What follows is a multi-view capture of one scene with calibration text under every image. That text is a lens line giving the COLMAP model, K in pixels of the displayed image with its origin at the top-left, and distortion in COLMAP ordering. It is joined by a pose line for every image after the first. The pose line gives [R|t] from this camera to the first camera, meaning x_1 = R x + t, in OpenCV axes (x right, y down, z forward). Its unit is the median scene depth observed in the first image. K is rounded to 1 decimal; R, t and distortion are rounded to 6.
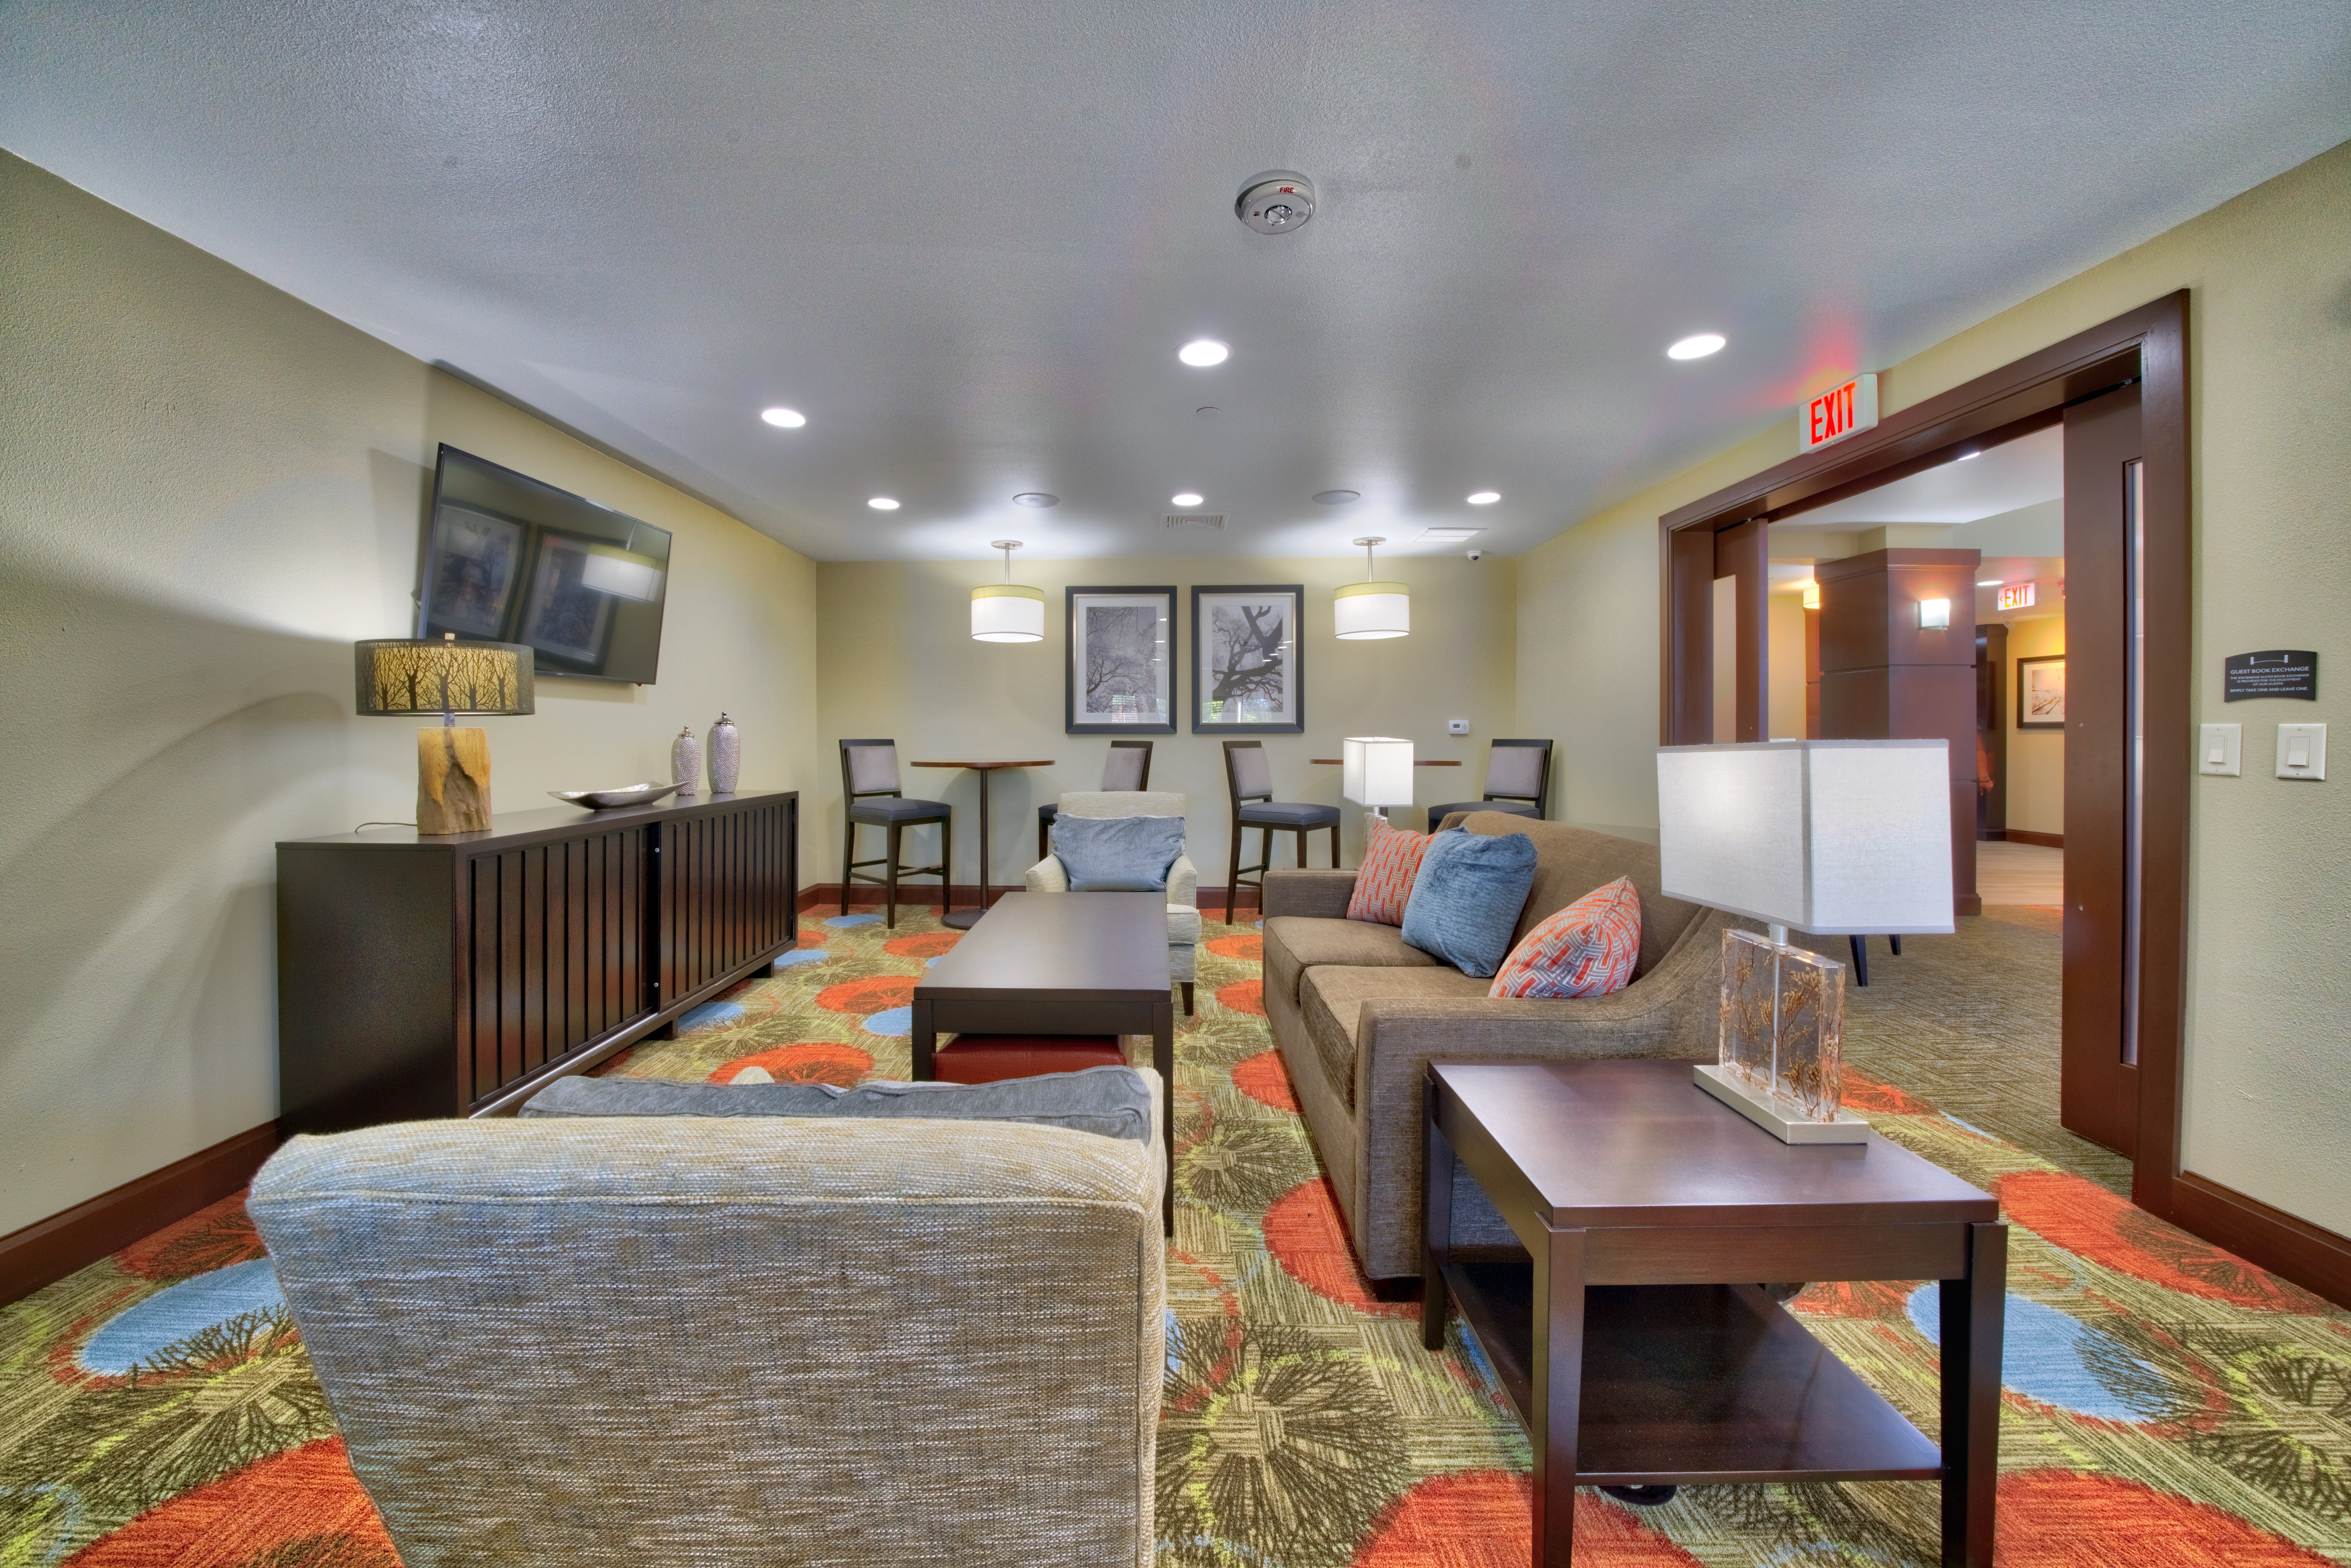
lens RADIAL K [[835.0, 0, 1135.1], [0, 835.0, 754.2], [0, 0, 1]] dist [-0.024849, 0.000076]
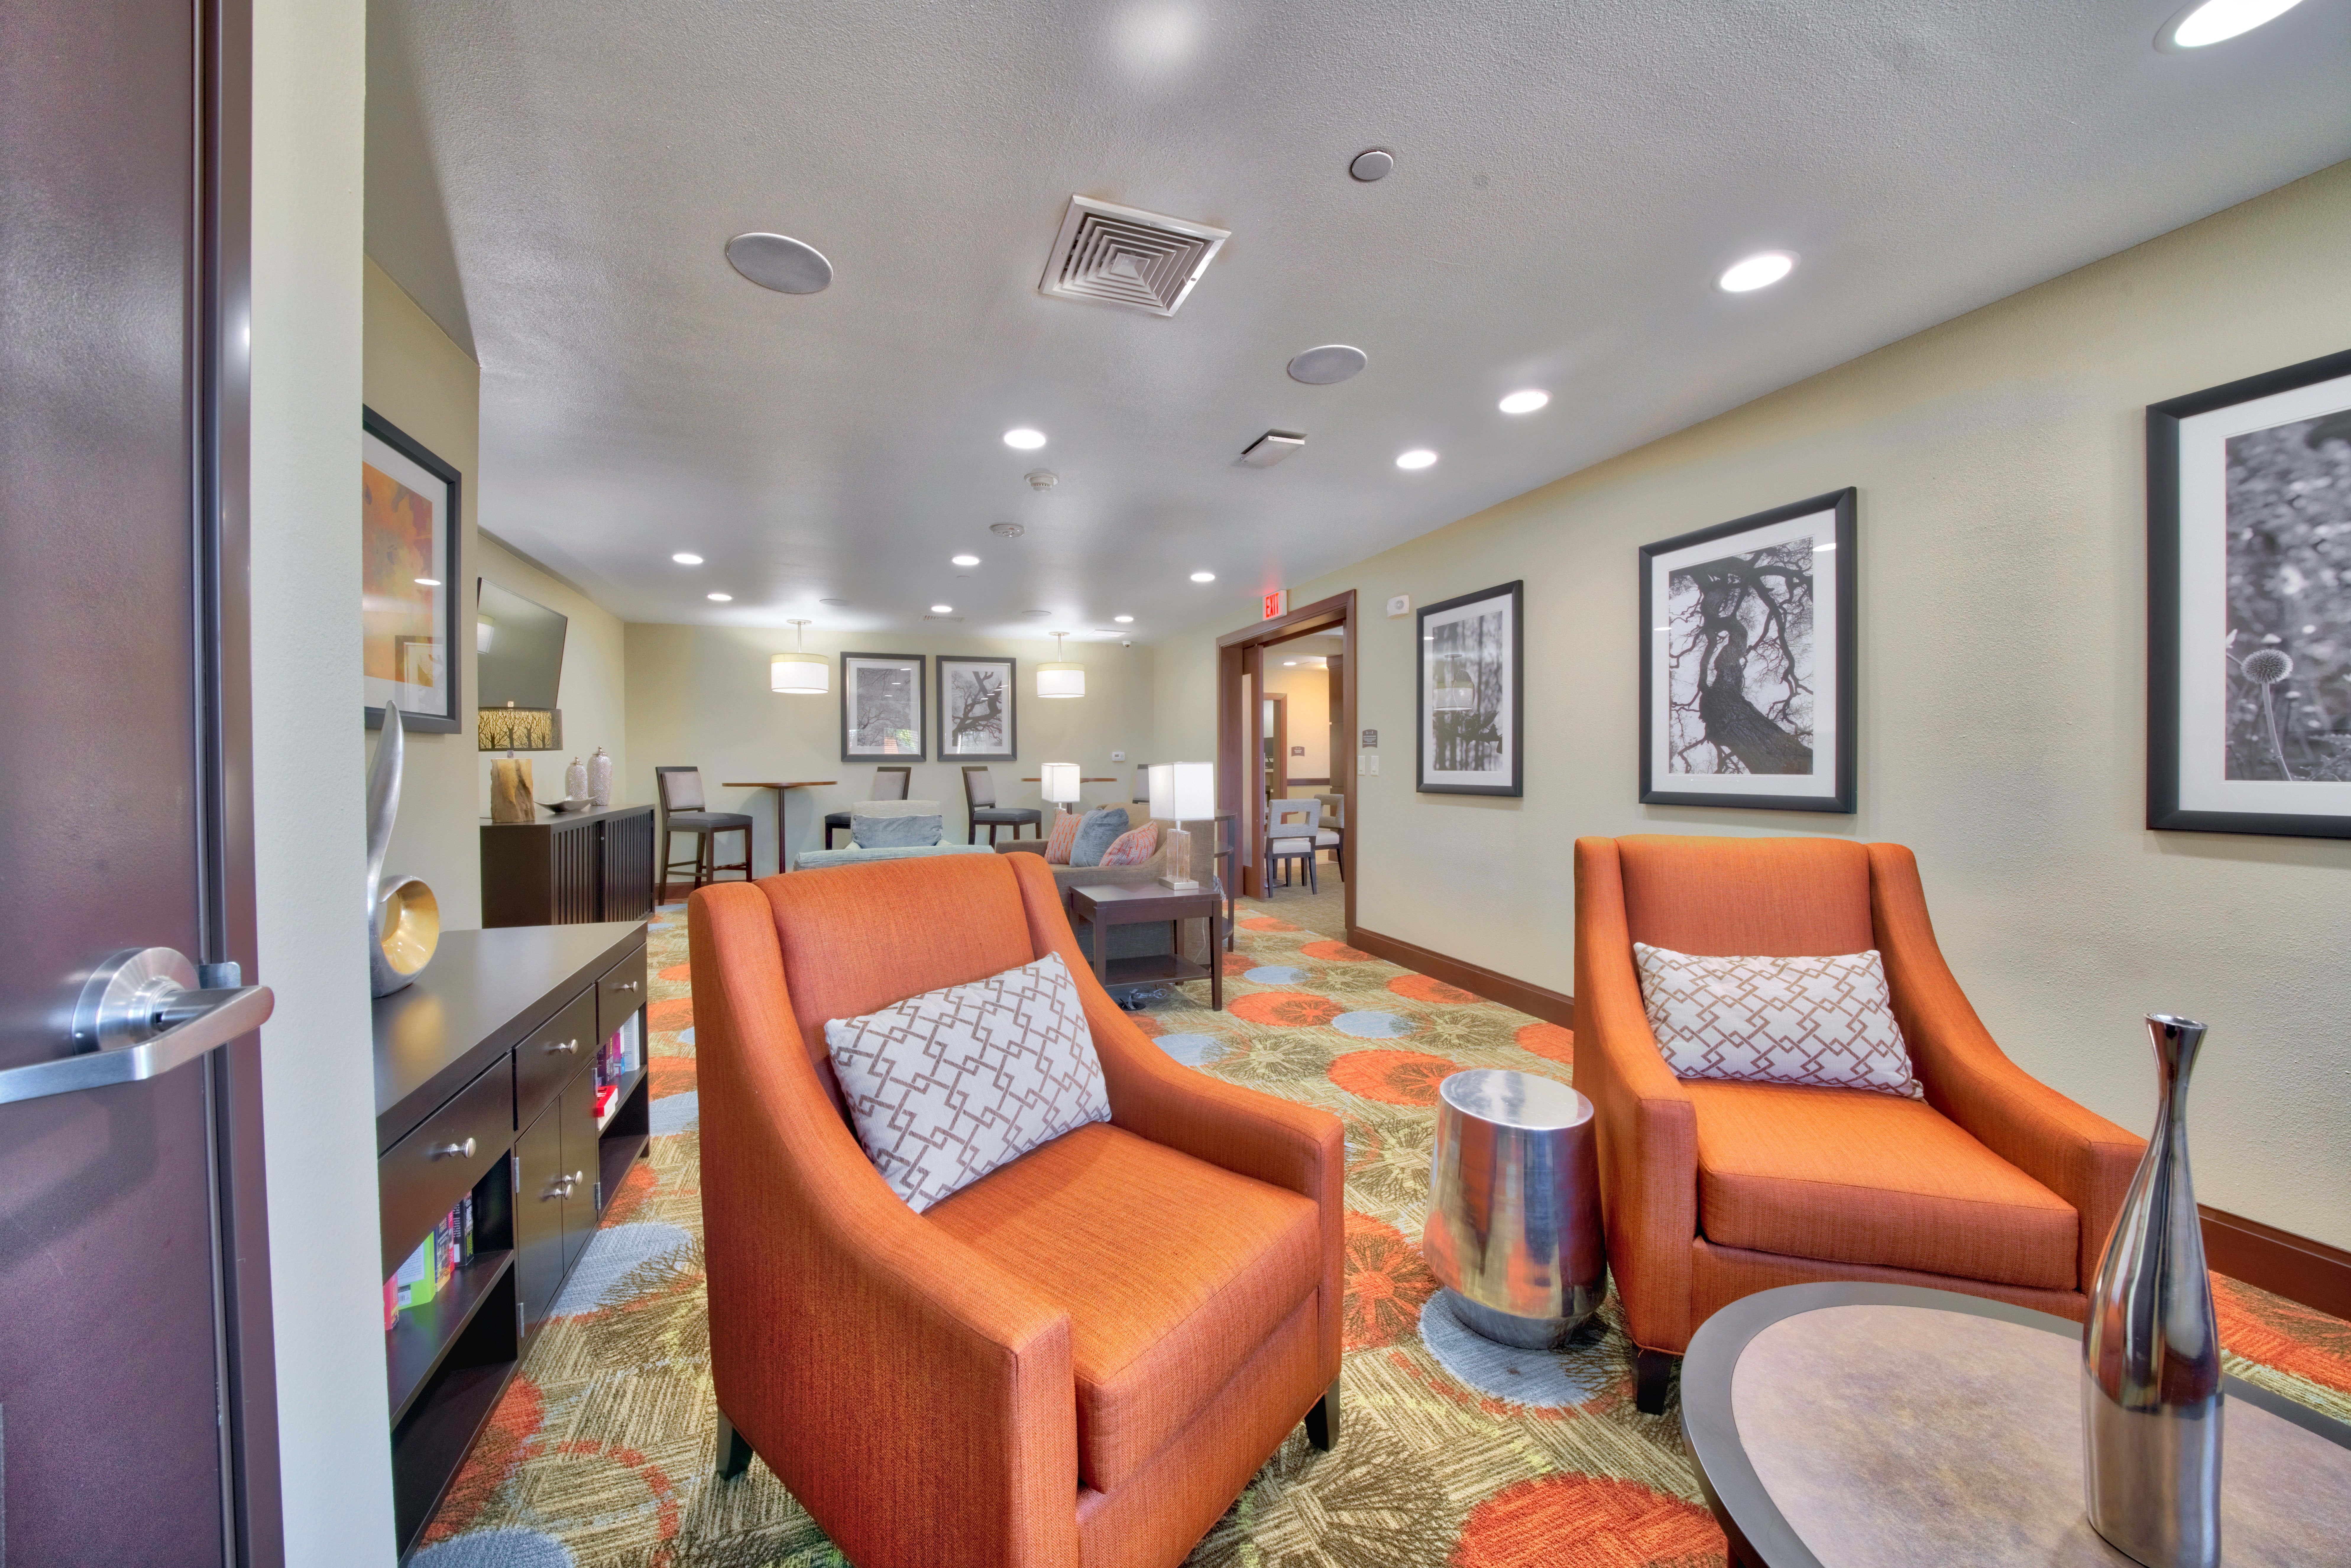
lens RADIAL K [[835.0, 0, 1135.1], [0, 835.0, 754.2], [0, 0, 1]] dist [-0.024849, 0.000076]
pose [[0.941253, -0.000306, 0.337701, -0.097410], [0.011576, 0.999441, -0.031358, 0.011710], [-0.337503, 0.033425, 0.940731, -0.450482]]
